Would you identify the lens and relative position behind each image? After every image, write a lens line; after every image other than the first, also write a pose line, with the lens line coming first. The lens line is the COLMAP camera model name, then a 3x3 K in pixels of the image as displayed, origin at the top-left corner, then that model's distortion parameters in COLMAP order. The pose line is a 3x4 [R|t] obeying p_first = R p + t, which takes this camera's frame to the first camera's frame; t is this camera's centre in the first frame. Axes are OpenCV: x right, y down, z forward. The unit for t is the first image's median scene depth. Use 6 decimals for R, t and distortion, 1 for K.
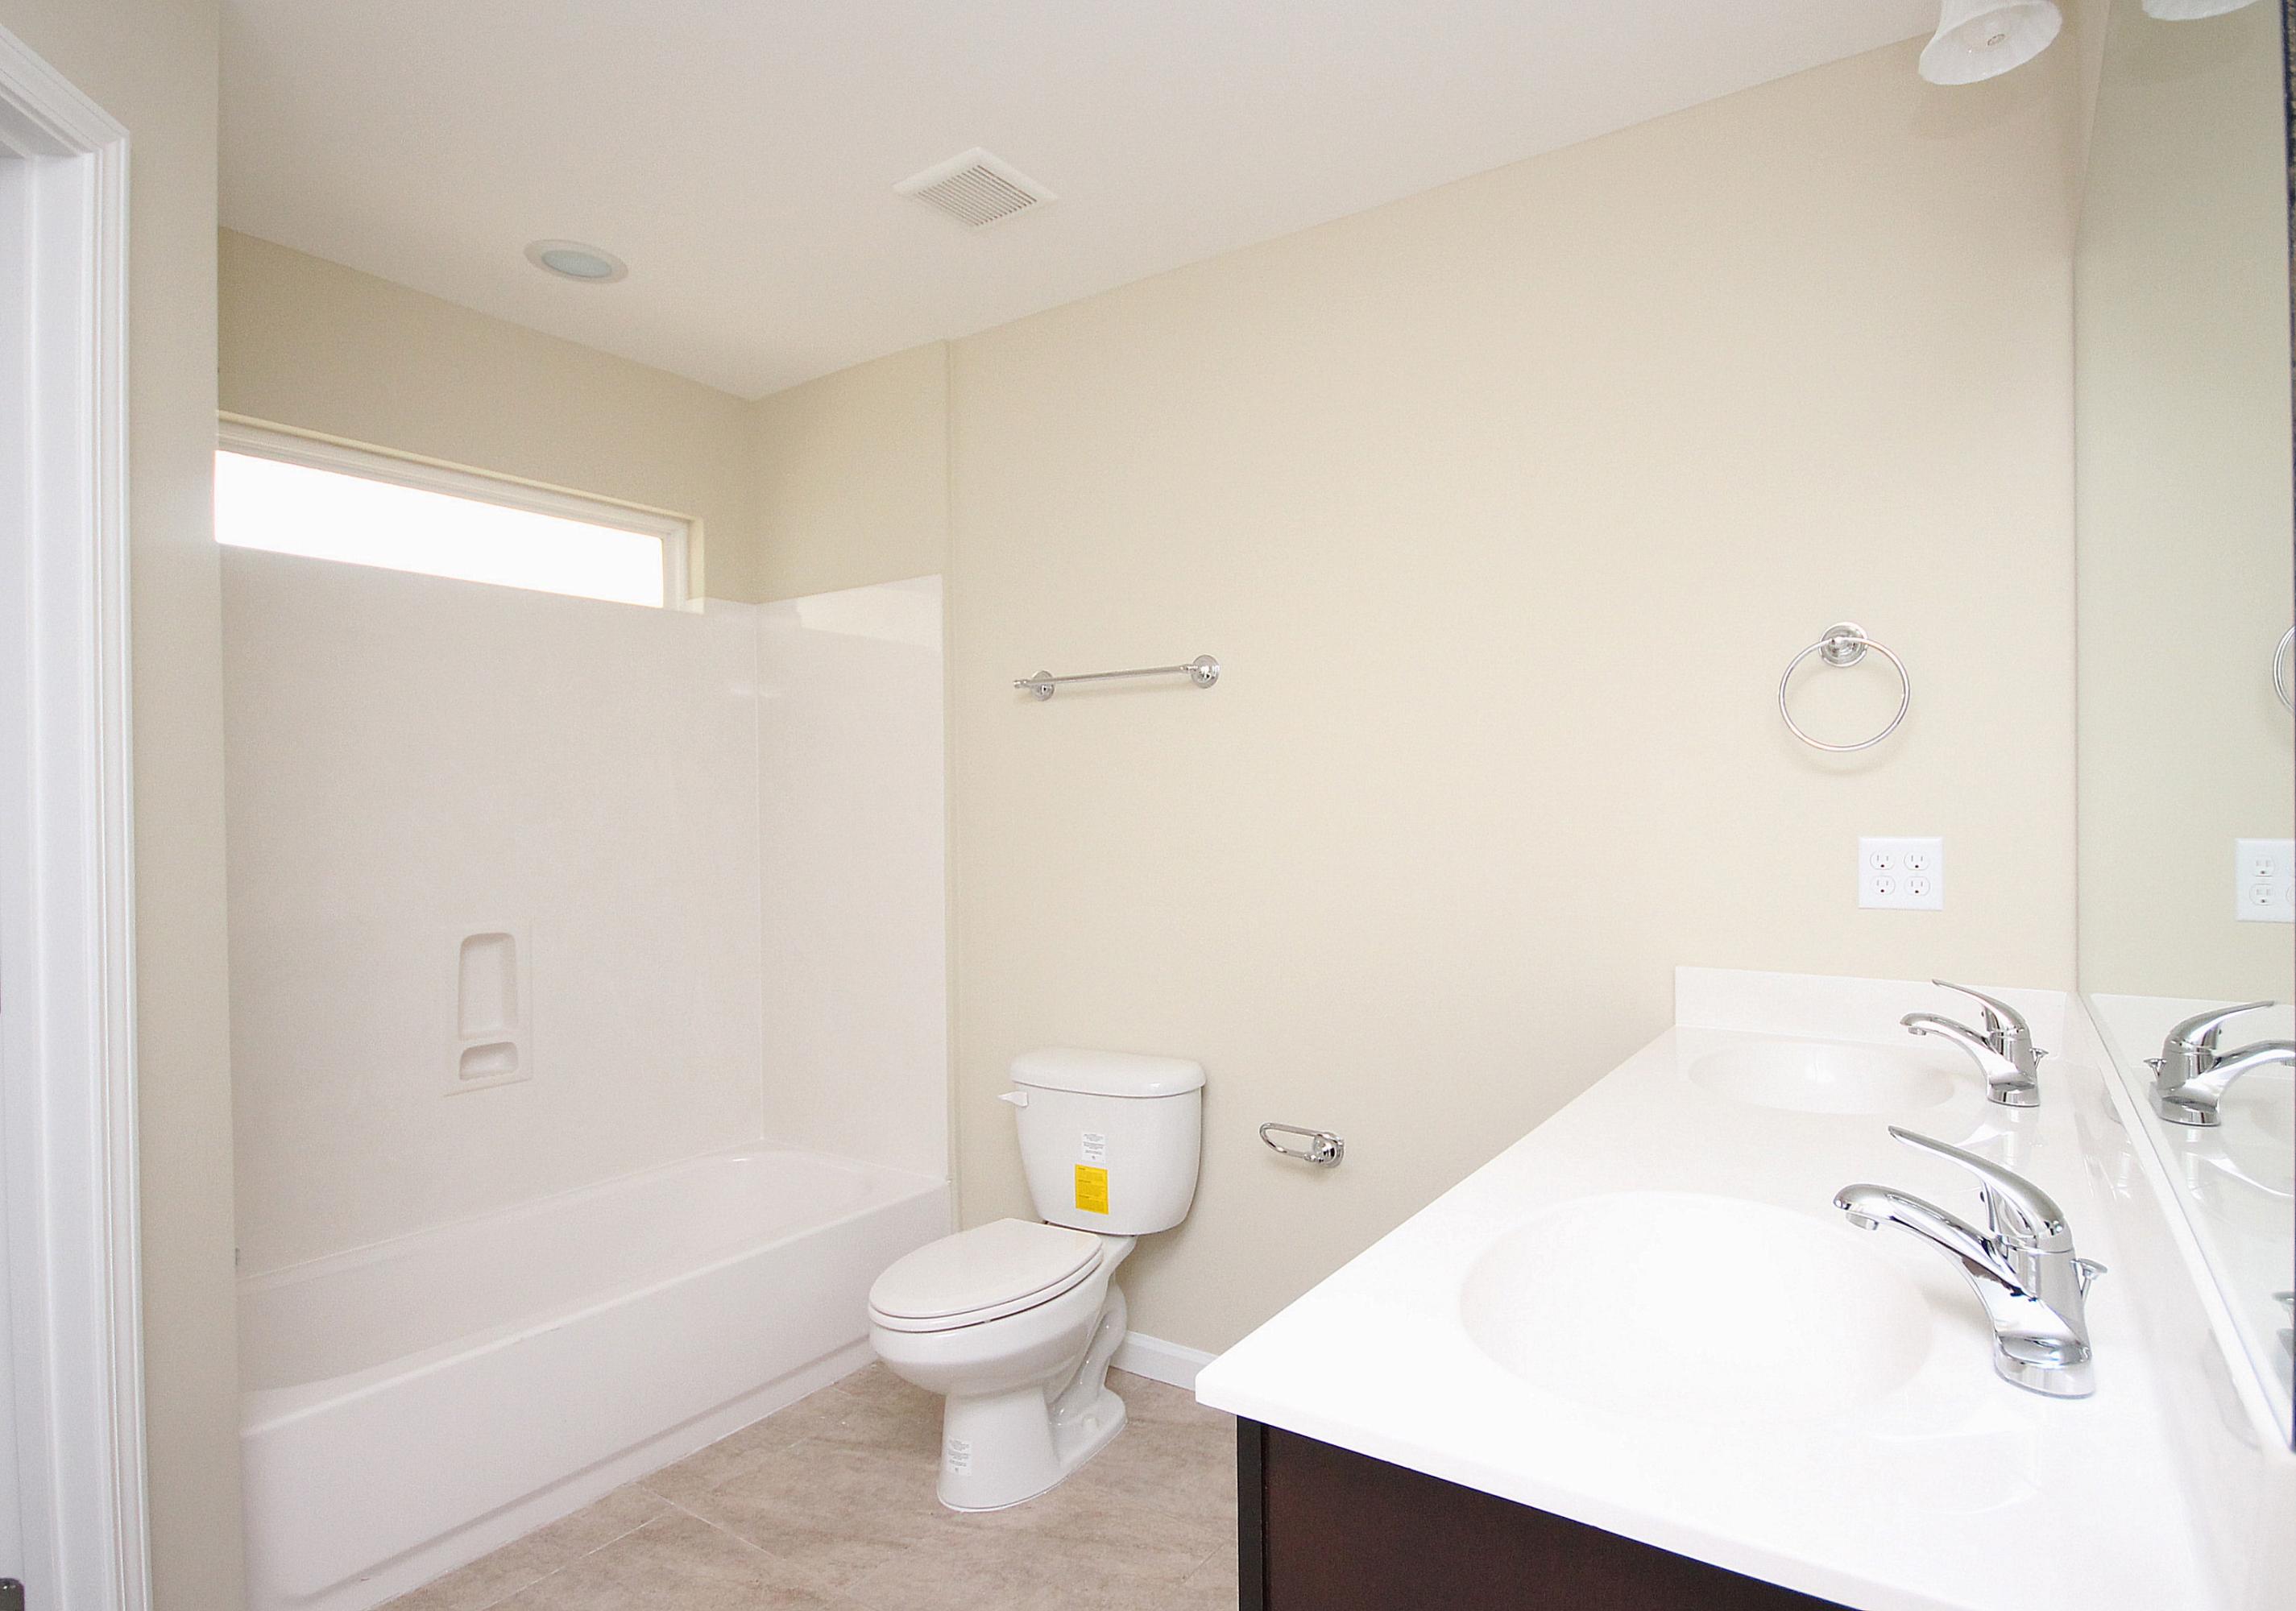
lens RADIAL K [[1213.1, 0, 1143.9], [0, 1213.1, 859.0], [0, 0, 1]] dist [-0.040088, 0.000461]
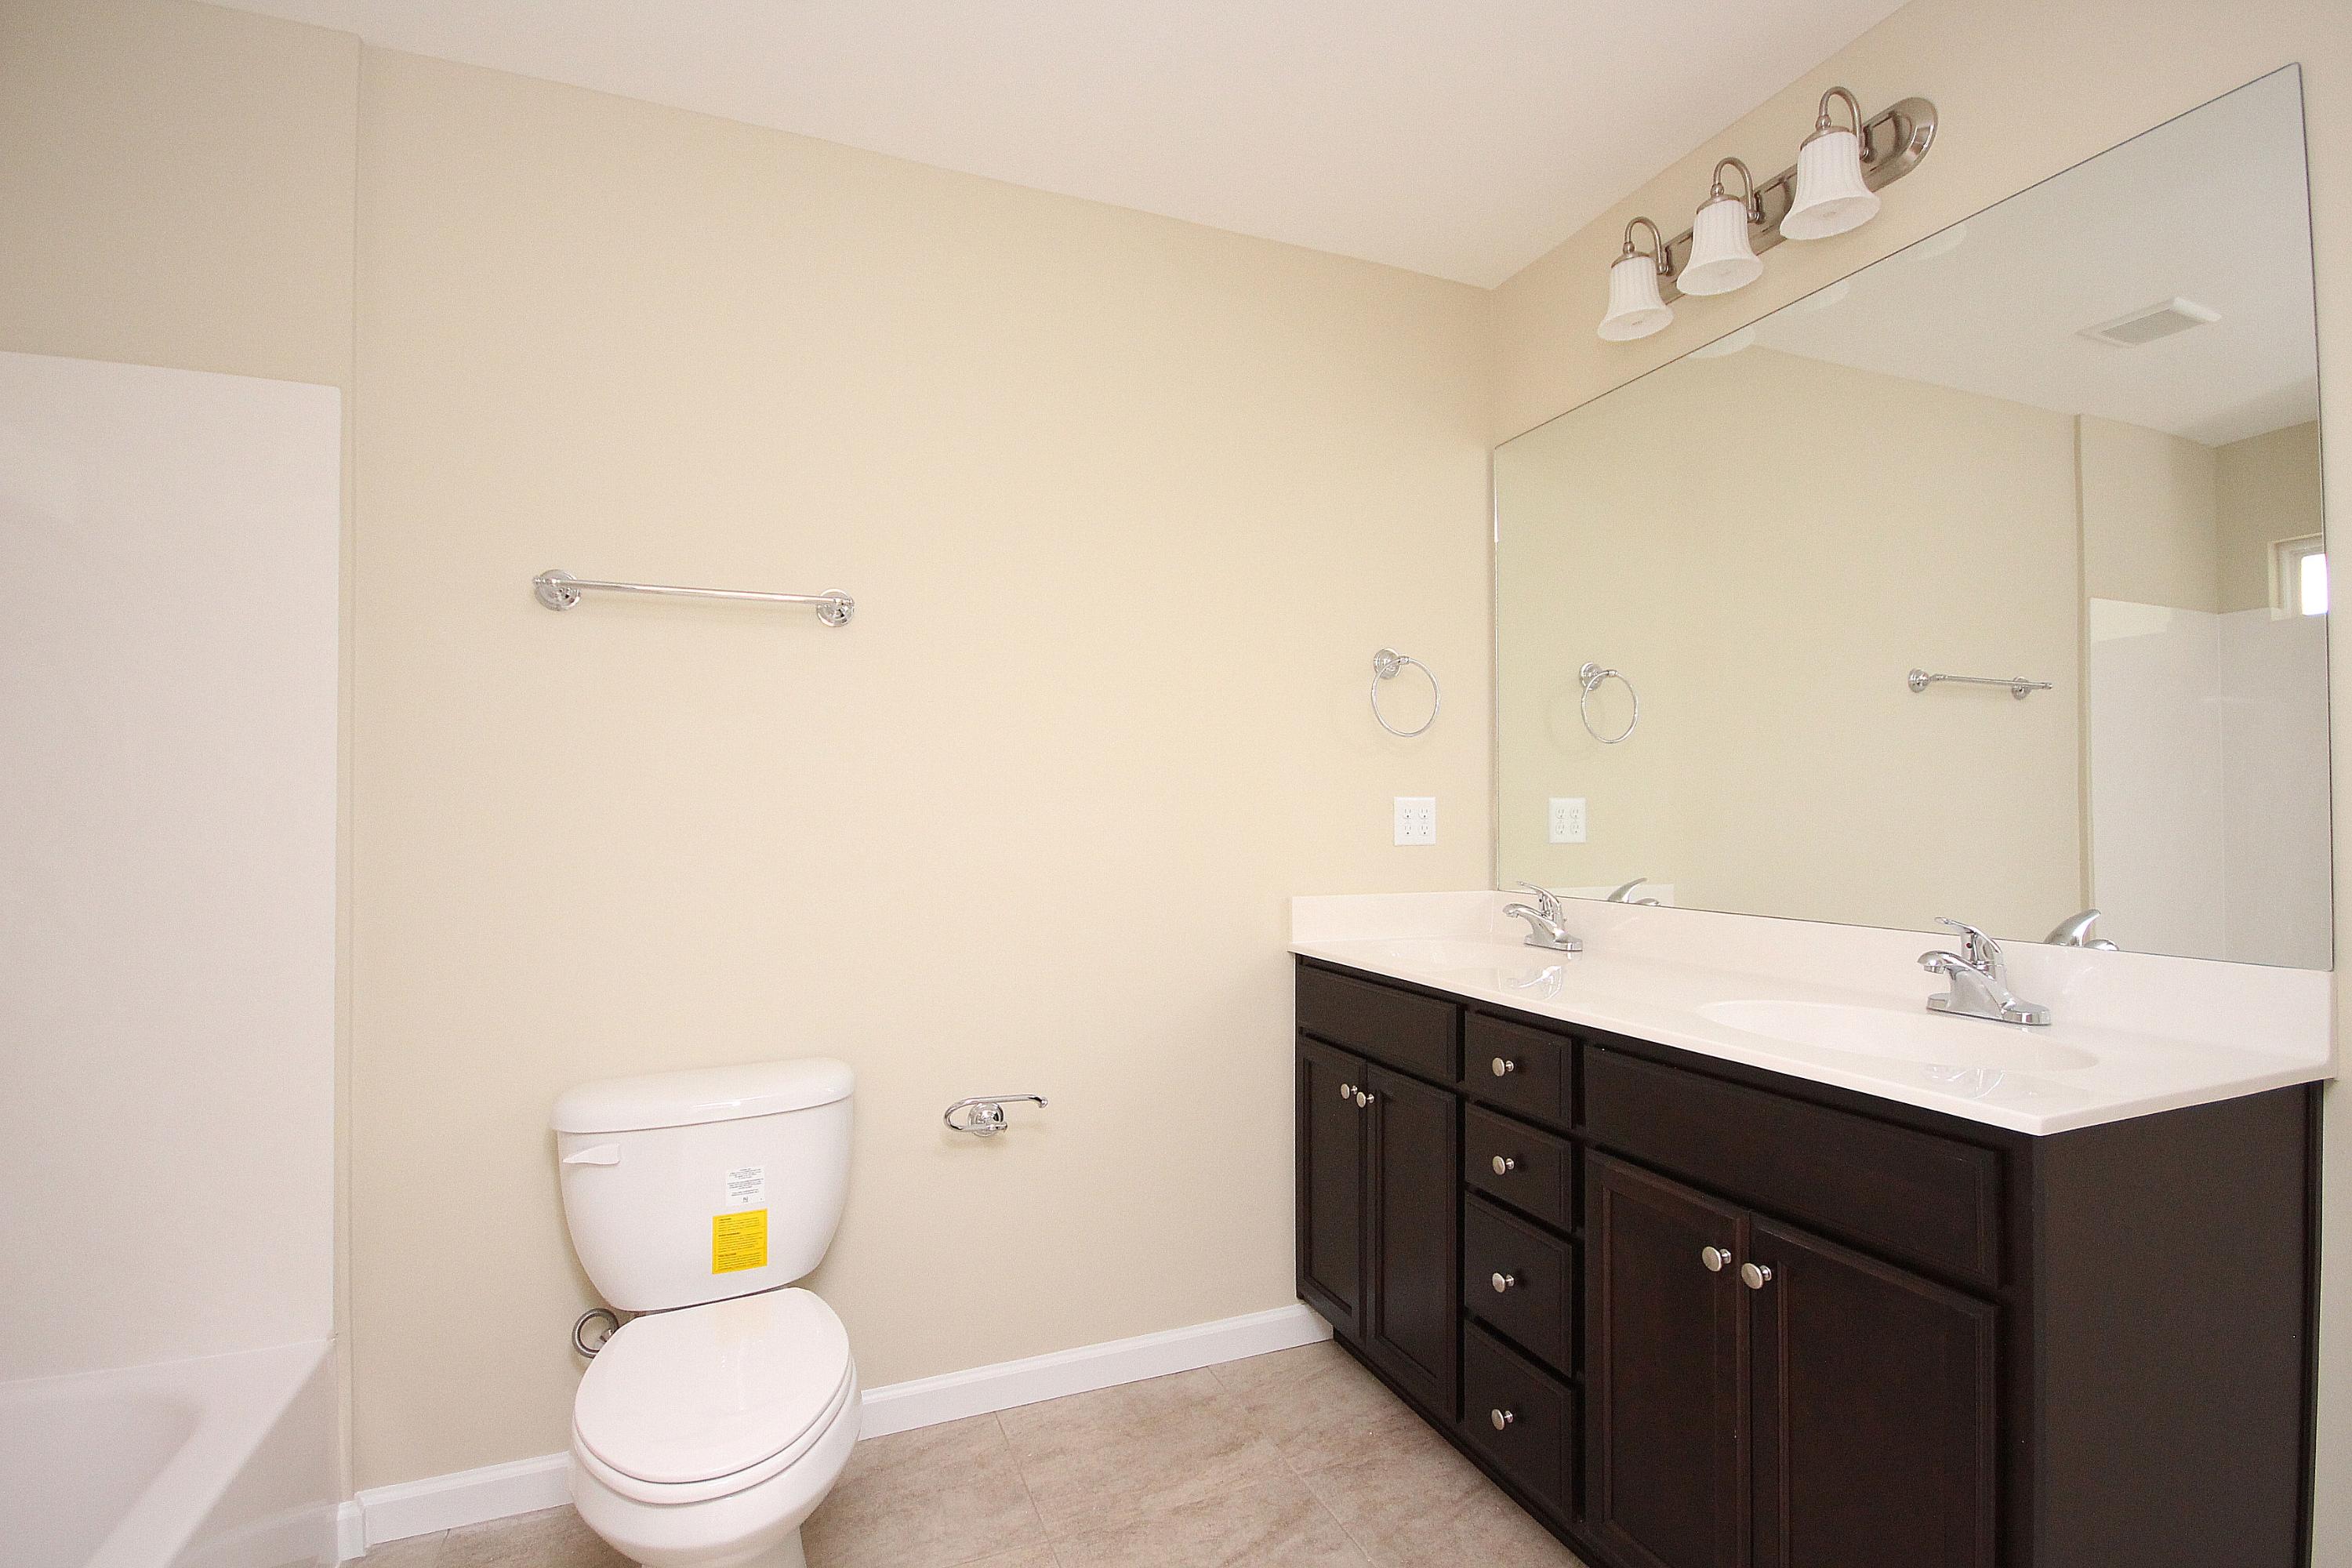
lens RADIAL K [[1155.9, 0, 1176.0], [0, 1155.9, 784.0], [0, 0, 1]] dist [-0.013665, -0.000979]
pose [[0.523825, 0.007697, 0.851791, -0.598047], [0.011629, 0.999801, -0.016185, -0.011735], [-0.851746, 0.018384, 0.523632, 0.396509]]
